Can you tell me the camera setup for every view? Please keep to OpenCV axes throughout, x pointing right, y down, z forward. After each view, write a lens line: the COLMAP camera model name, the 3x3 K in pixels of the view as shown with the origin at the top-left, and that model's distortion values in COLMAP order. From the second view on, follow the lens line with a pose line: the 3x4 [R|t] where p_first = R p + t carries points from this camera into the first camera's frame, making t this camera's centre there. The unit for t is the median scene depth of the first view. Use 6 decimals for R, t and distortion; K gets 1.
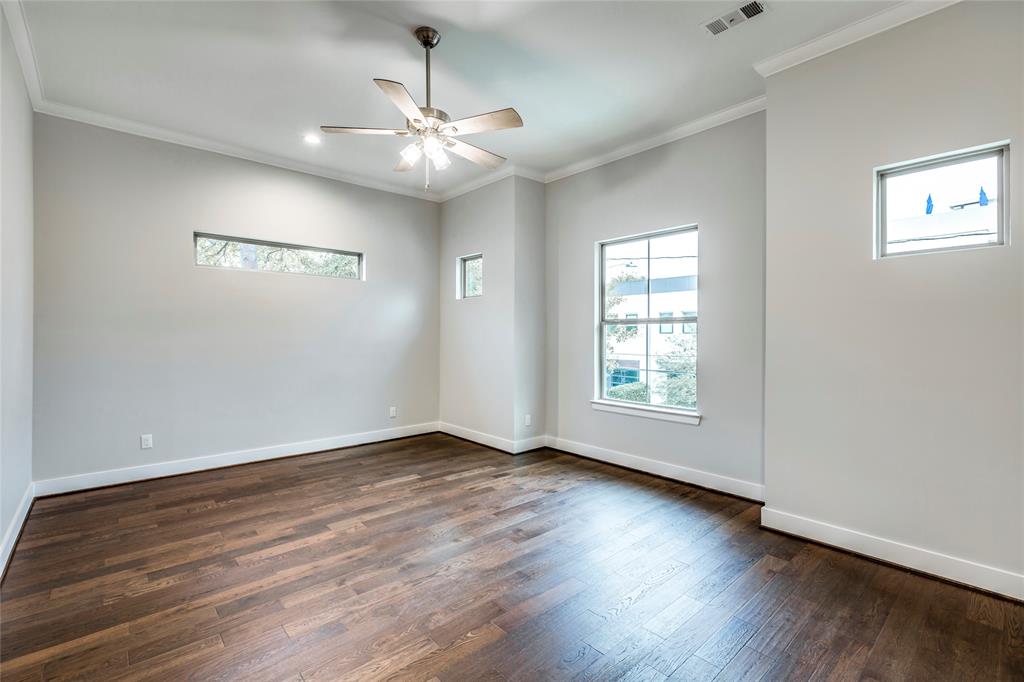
lens RADIAL K [[459.2, 0, 503.1], [0, 459.2, 334.3], [0, 0, 1]] dist [-0.000258, -0.000030]
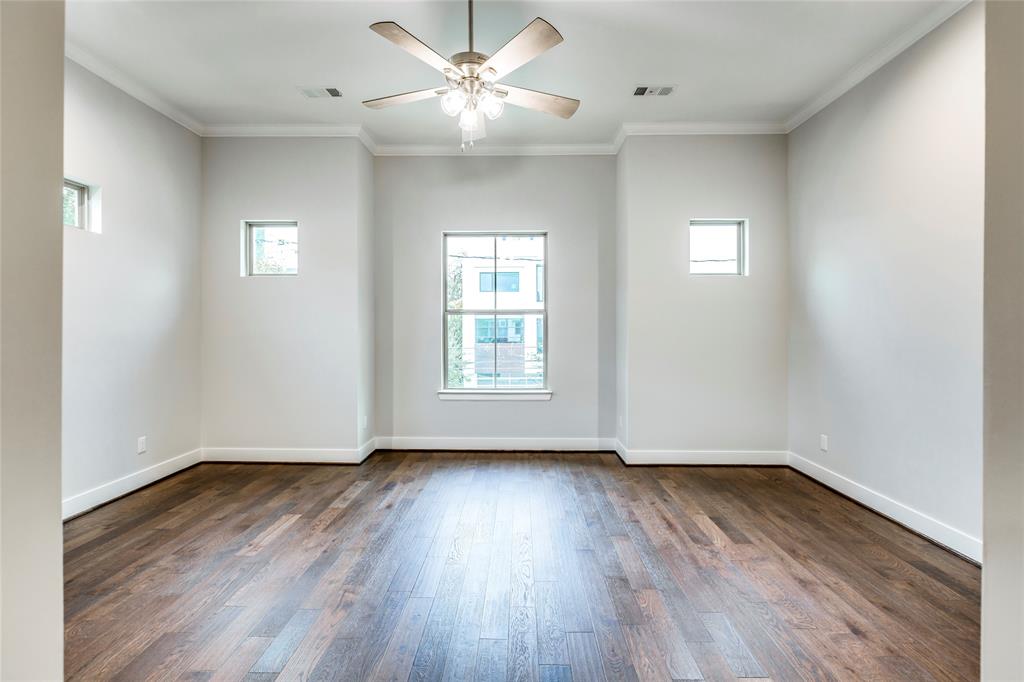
lens RADIAL K [[464.3, 0, 514.8], [0, 464.3, 332.4], [0, 0, 1]] dist [-0.000051, -0.000143]
pose [[0.669085, -0.007549, 0.743148, -0.473988], [0.001061, 0.999957, 0.009203, 0.008895], [-0.743185, -0.005369, 0.669064, 0.229116]]
